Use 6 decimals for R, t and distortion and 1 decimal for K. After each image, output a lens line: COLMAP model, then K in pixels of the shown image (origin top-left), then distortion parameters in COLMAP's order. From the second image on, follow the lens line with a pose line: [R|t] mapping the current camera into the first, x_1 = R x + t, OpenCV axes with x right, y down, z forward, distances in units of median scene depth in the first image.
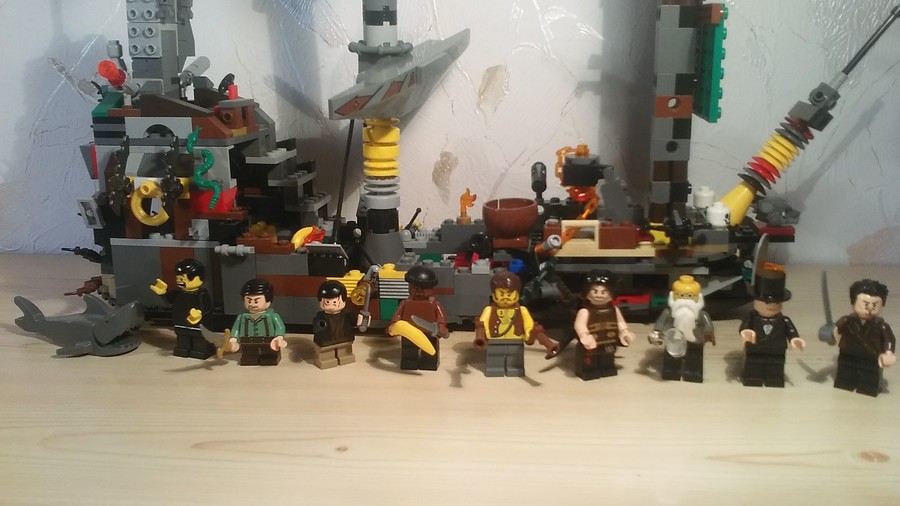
lens RADIAL K [[905.6, 0, 450.0], [0, 905.6, 253.0], [0, 0, 1]] dist [0.209006, -0.781192]
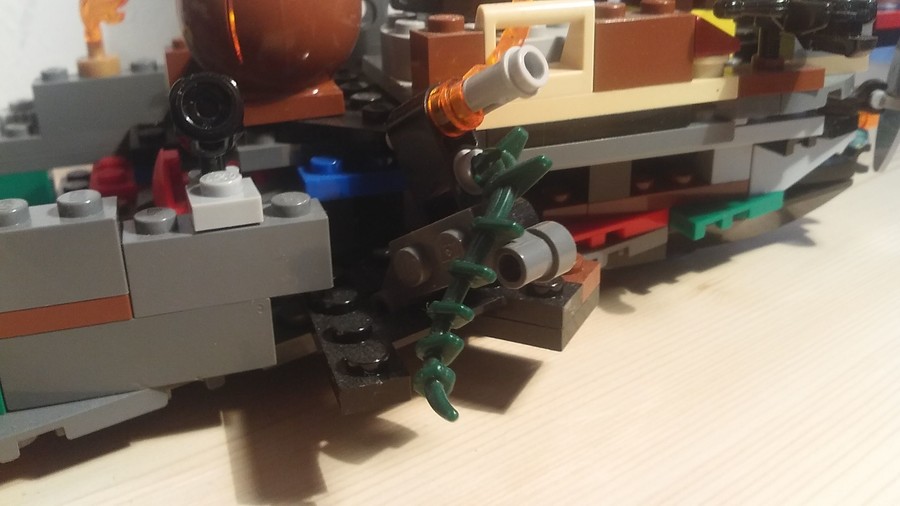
lens RADIAL K [[882.9, 0, 450.0], [0, 882.9, 253.0], [0, 0, 1]] dist [0.058068, -0.325833]
pose [[0.900463, -0.160248, 0.404335, -0.015163], [0.108246, 0.982969, 0.148509, -0.001162], [-0.421247, -0.089960, 0.902473, 0.786162]]
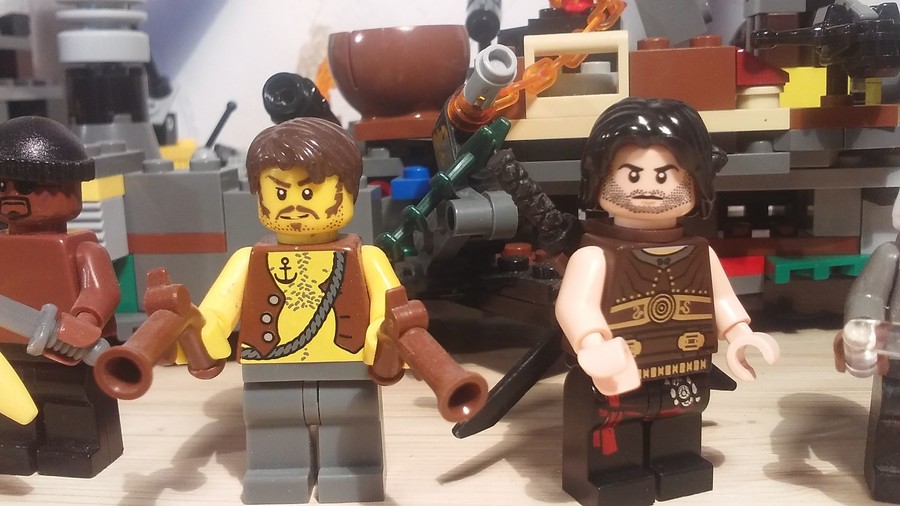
lens RADIAL K [[882.9, 0, 450.0], [0, 882.9, 253.0], [0, 0, 1]] dist [0.058068, -0.325833]
pose [[0.999863, -0.011632, -0.011804, 0.104063], [0.010746, 0.997308, -0.072539, 0.078293], [0.012616, 0.072402, 0.997296, 0.705446]]
